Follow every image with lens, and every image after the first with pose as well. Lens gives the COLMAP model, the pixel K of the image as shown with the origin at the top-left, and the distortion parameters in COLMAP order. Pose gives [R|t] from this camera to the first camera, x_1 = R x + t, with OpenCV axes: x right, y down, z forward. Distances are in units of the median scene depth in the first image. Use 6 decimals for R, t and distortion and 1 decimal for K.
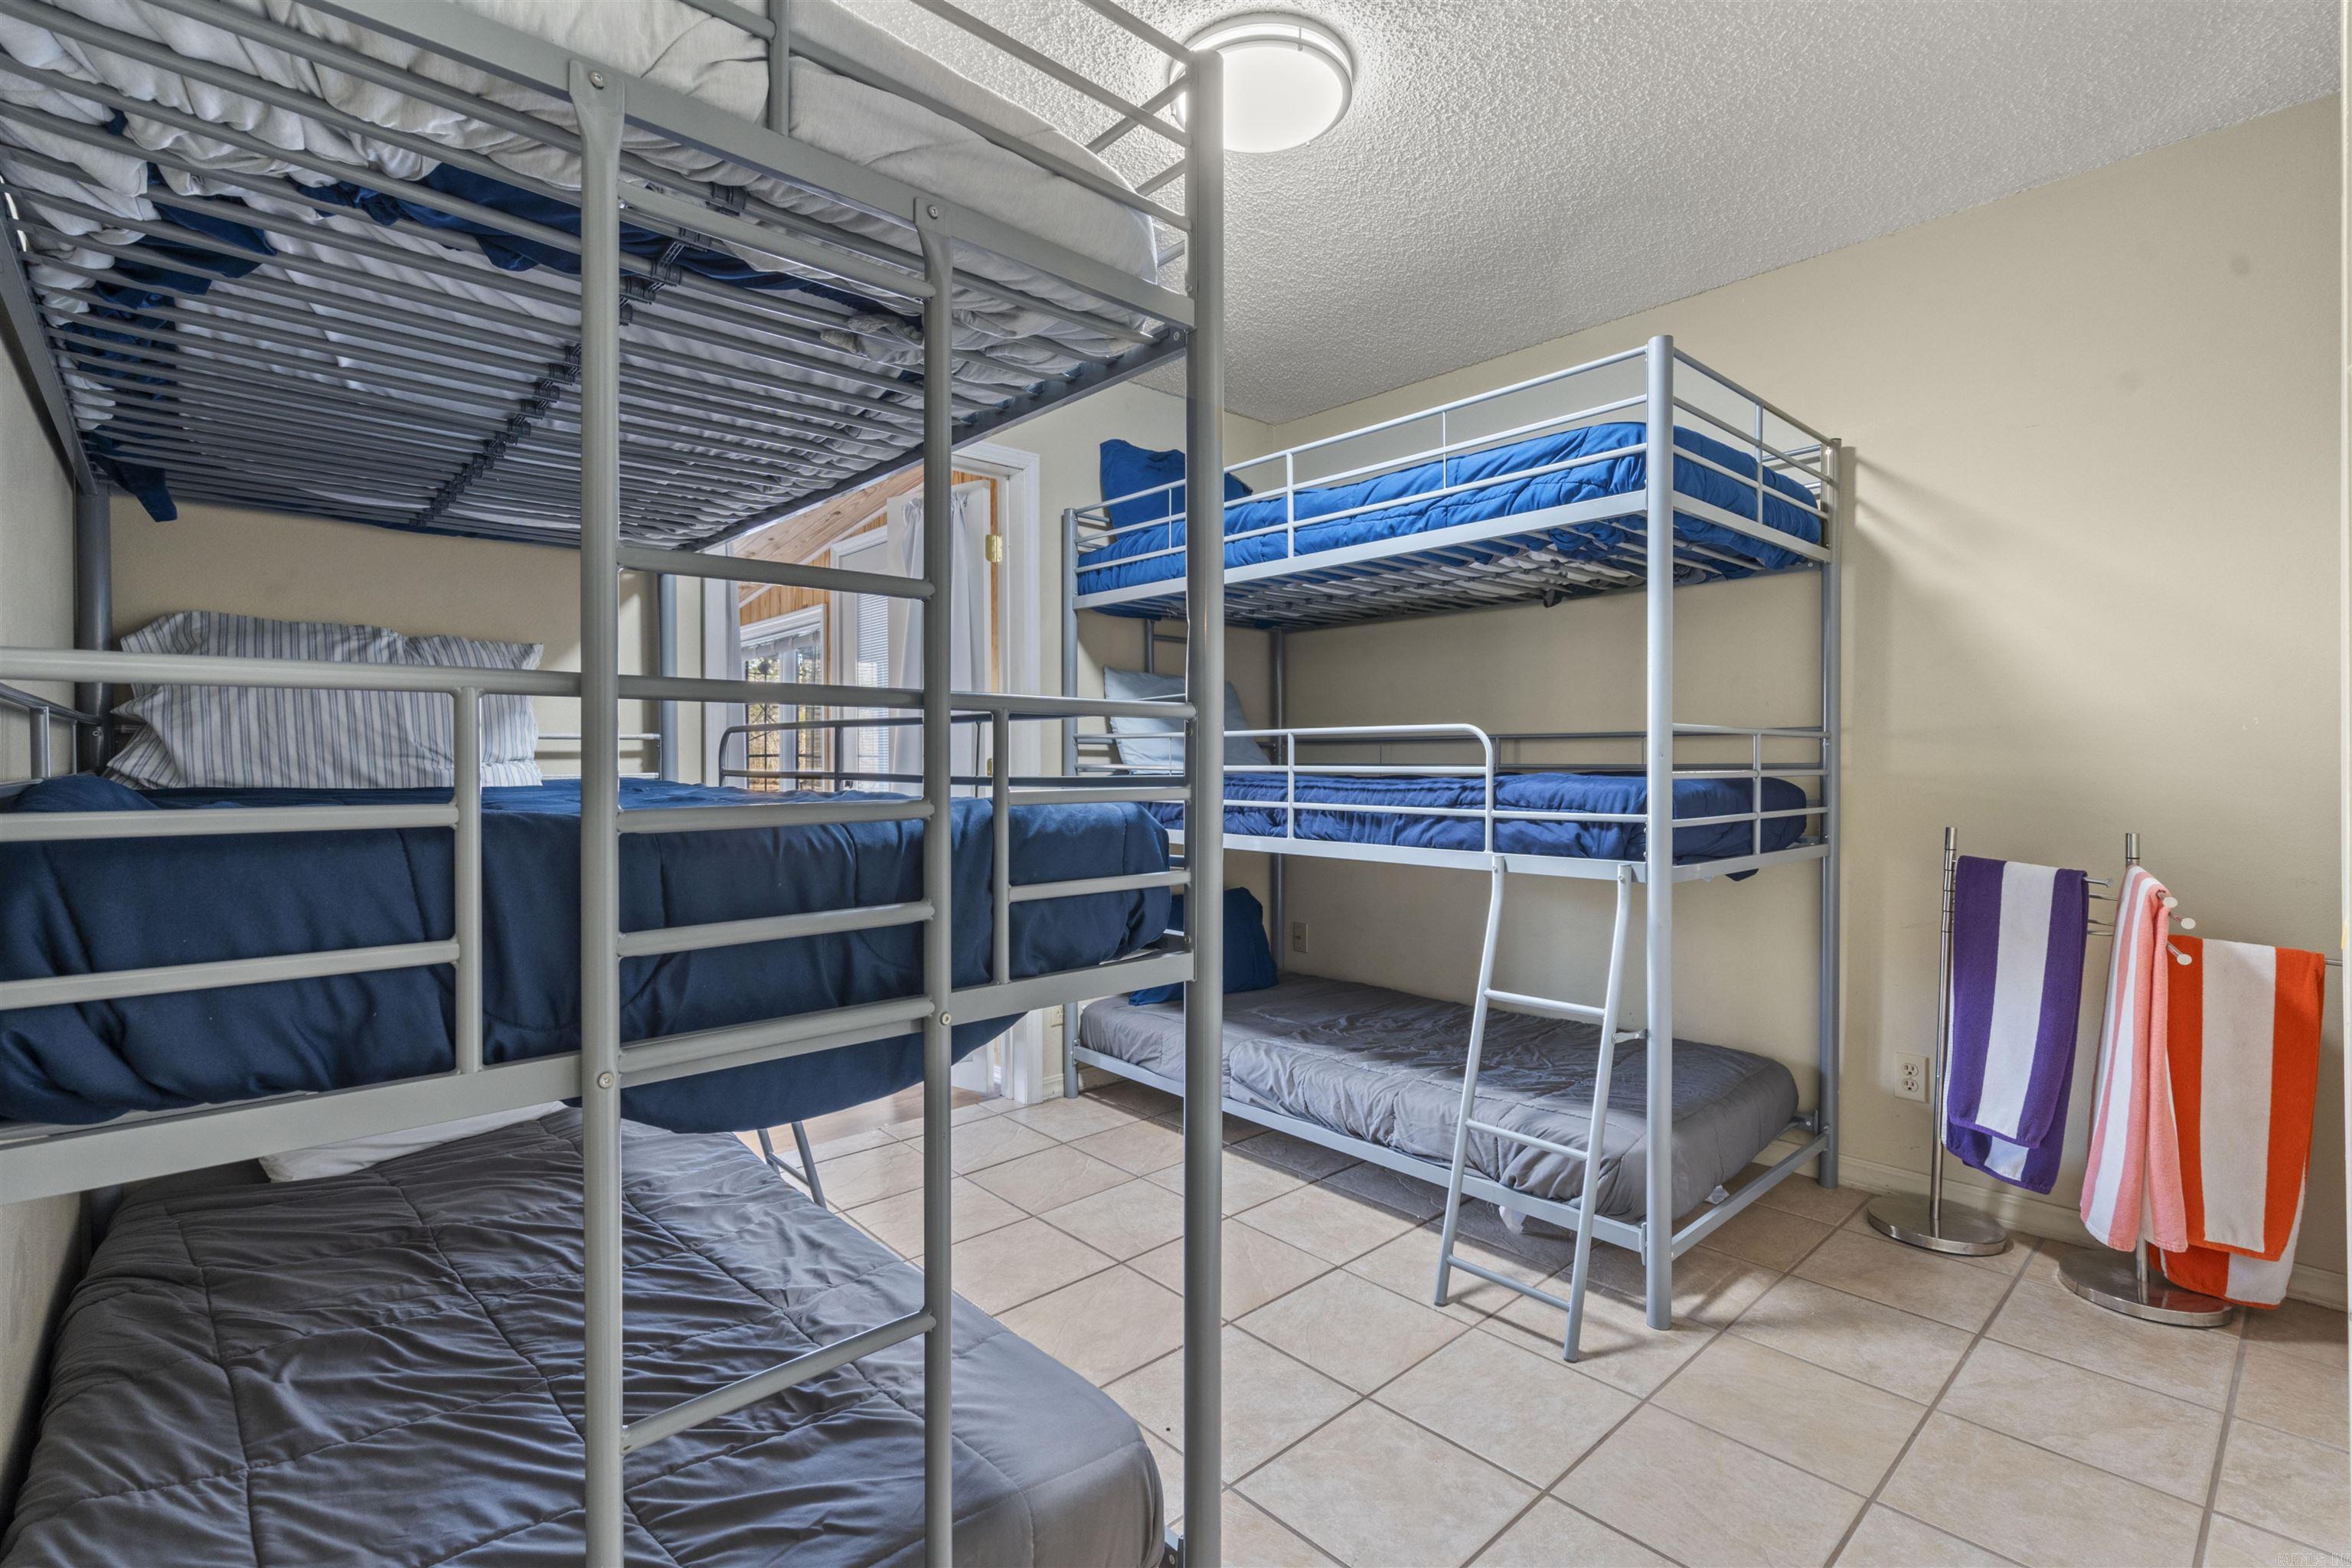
lens RADIAL K [[1081.0, 0, 1199.6], [0, 1081.0, 779.4], [0, 0, 1]] dist [-0.003490, 0.001034]
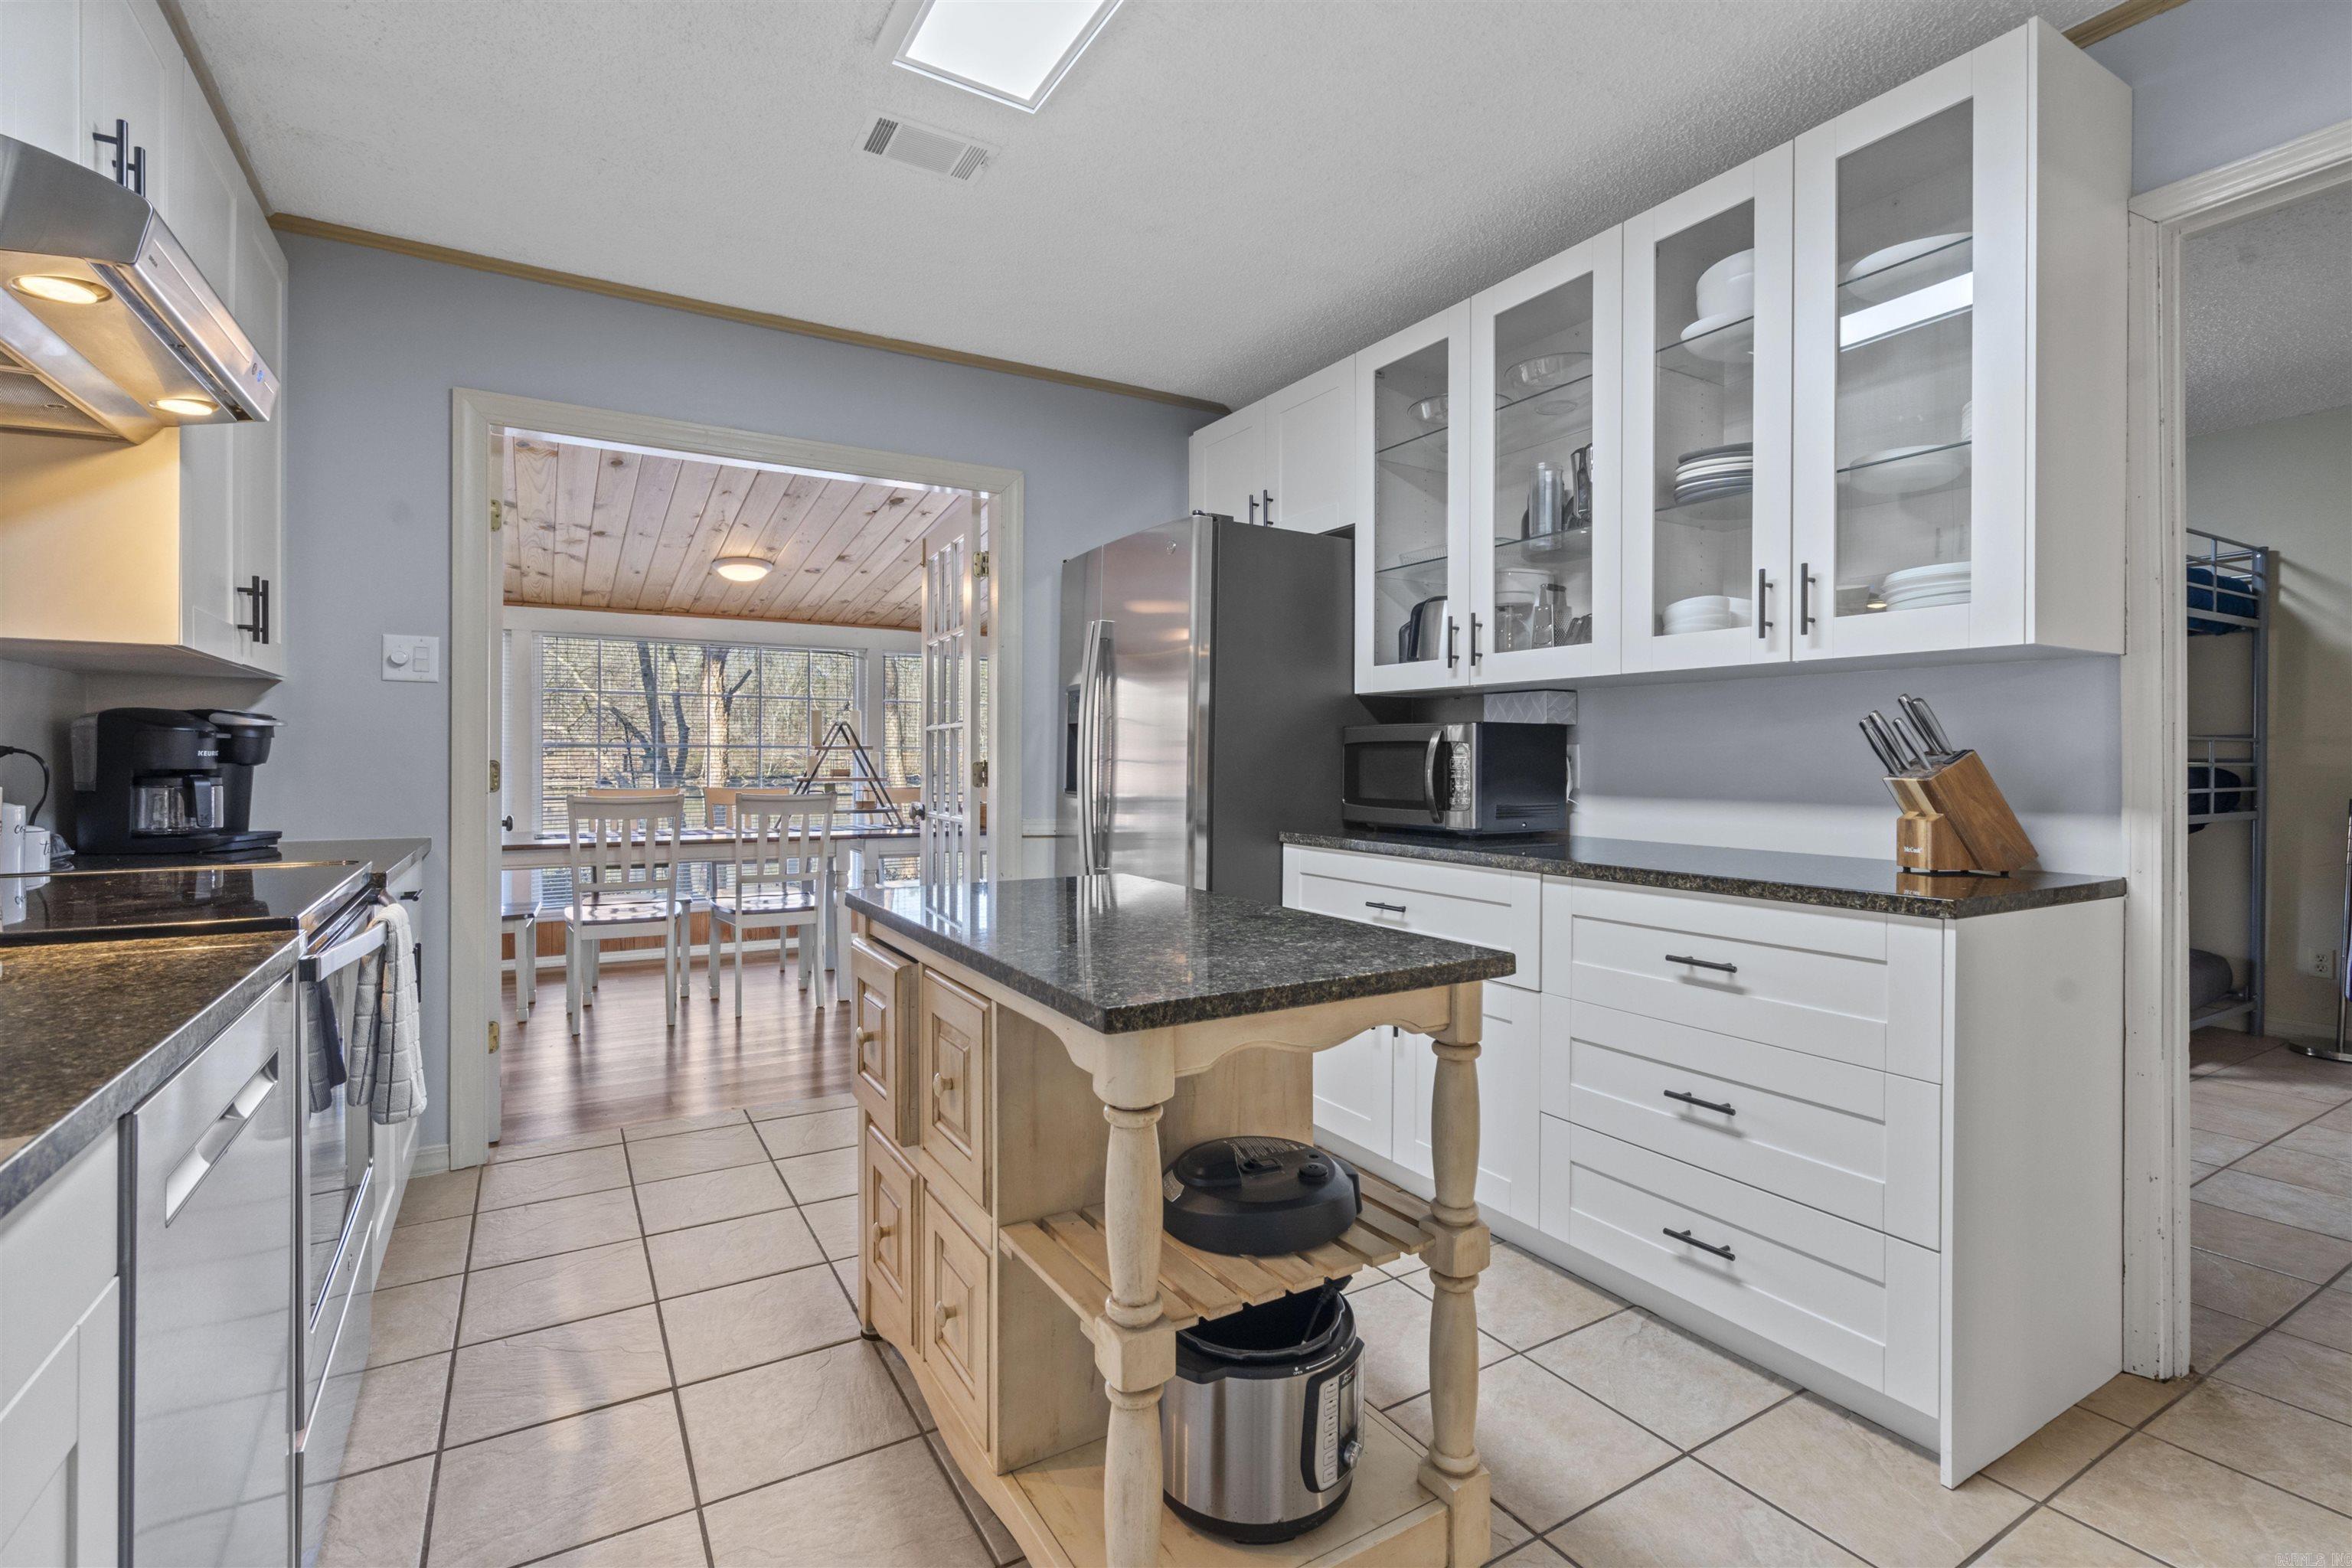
lens RADIAL K [[1081.0, 0, 1178.3], [0, 1081.0, 771.4], [0, 0, 1]] dist [-0.003490, 0.001034]
pose [[0.977067, 0.004436, -0.212886, -0.524731], [-0.004679, 0.999989, -0.000637, 0.010269], [0.212881, 0.001619, 0.977077, -0.733026]]
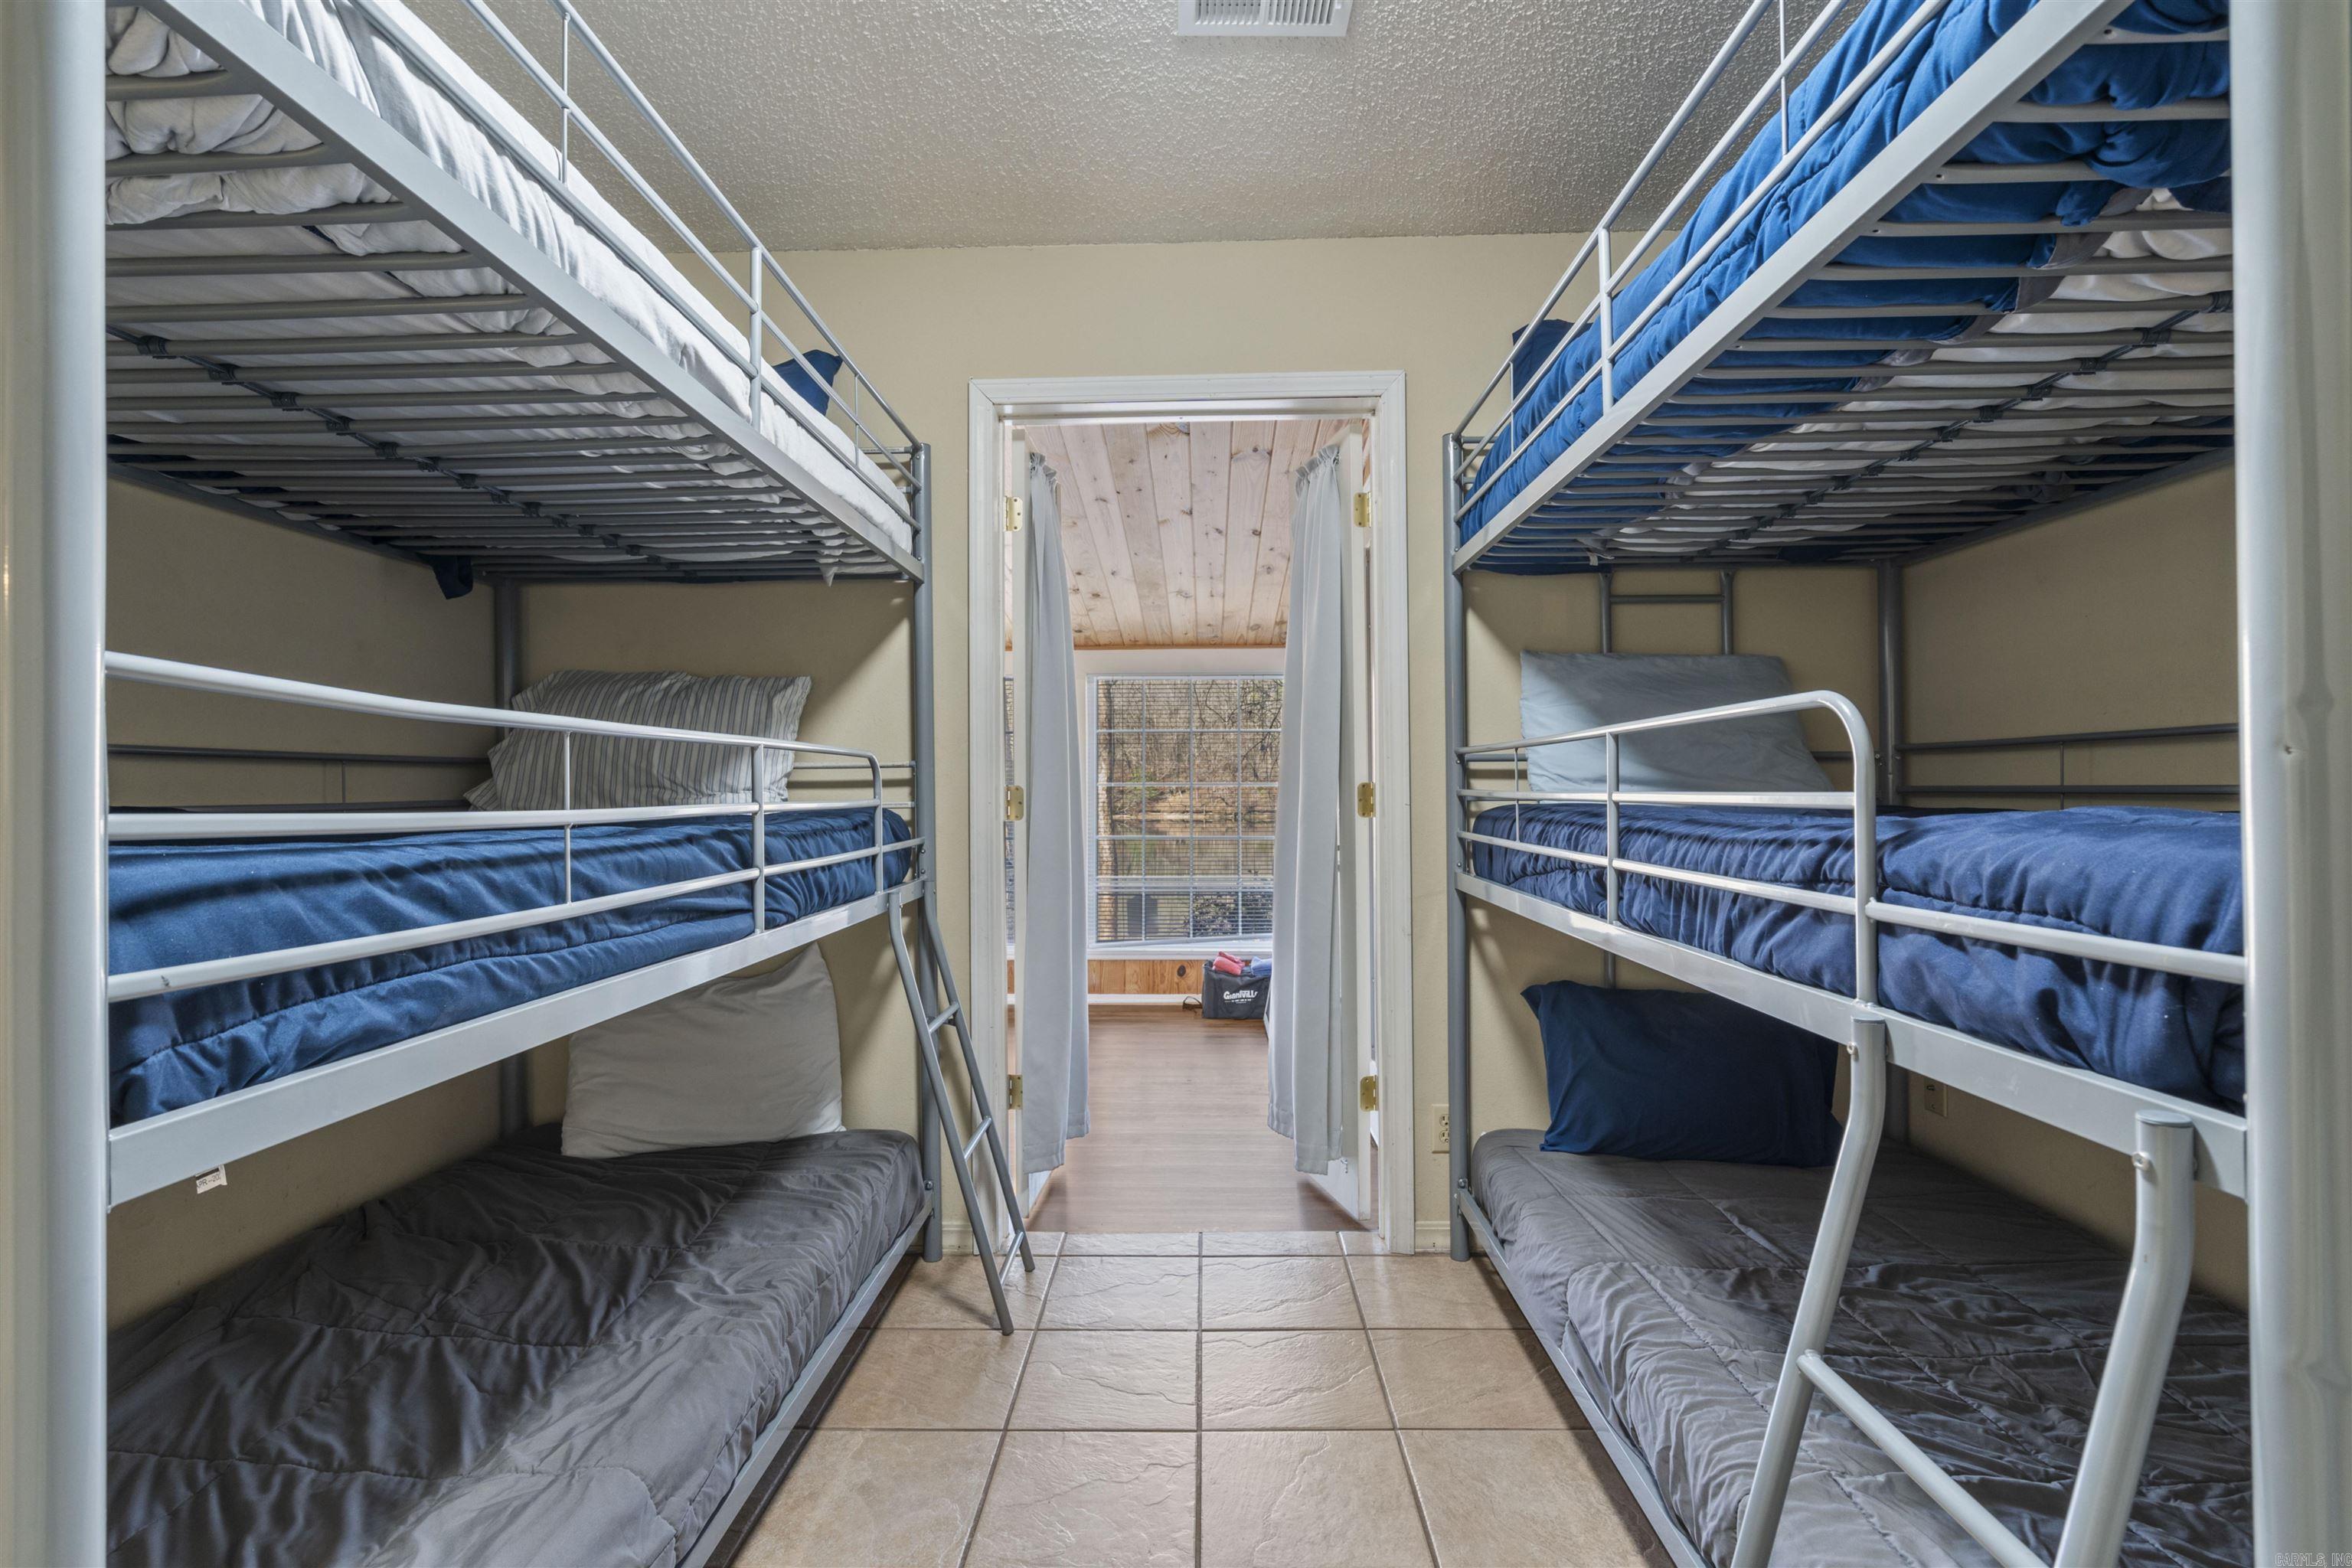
lens RADIAL K [[1081.0, 0, 1169.4], [0, 1081.0, 790.8], [0, 0, 1]] dist [-0.003490, 0.001034]
pose [[0.710834, -0.005555, -0.703338, 0.406875], [-0.004298, 0.999916, -0.012242, -0.006866], [0.703347, 0.011725, 0.710750, 0.590776]]
